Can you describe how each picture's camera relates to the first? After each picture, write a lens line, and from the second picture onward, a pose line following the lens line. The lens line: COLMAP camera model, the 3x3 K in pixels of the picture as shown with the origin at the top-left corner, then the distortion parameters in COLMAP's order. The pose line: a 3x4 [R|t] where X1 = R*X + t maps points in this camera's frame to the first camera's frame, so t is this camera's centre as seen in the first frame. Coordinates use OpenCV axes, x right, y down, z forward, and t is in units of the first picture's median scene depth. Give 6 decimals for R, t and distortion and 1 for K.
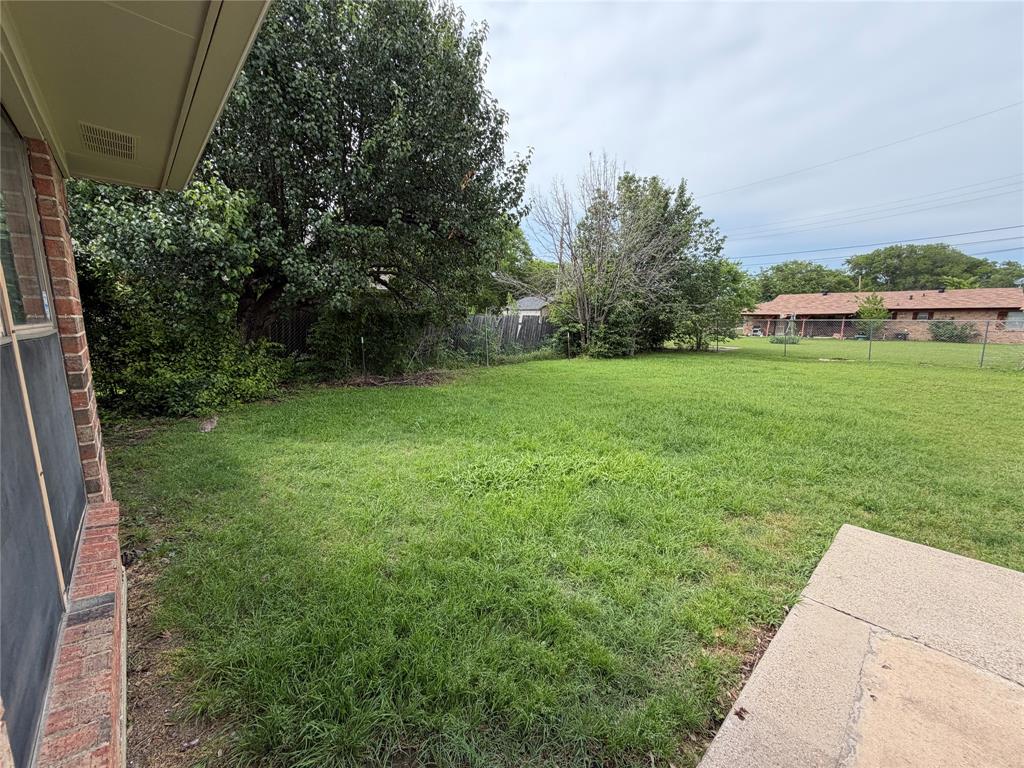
lens RADIAL K [[406.5, 0, 509.3], [0, 406.5, 381.2], [0, 0, 1]] dist [-0.000590, 0.000284]
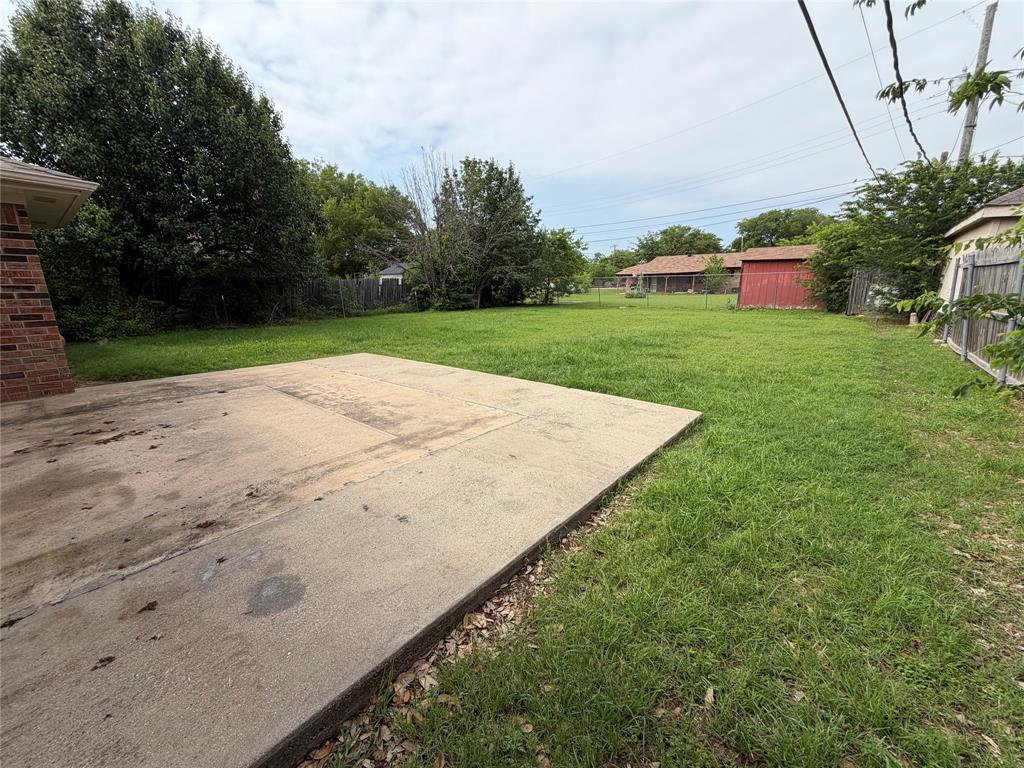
lens RADIAL K [[406.5, 0, 509.1], [0, 406.5, 380.6], [0, 0, 1]] dist [-0.000590, 0.000284]
pose [[0.992702, -0.049944, 0.109769, 0.713603], [0.040919, 0.995710, 0.082989, 0.171948], [-0.113443, -0.077891, 0.990487, -0.844115]]
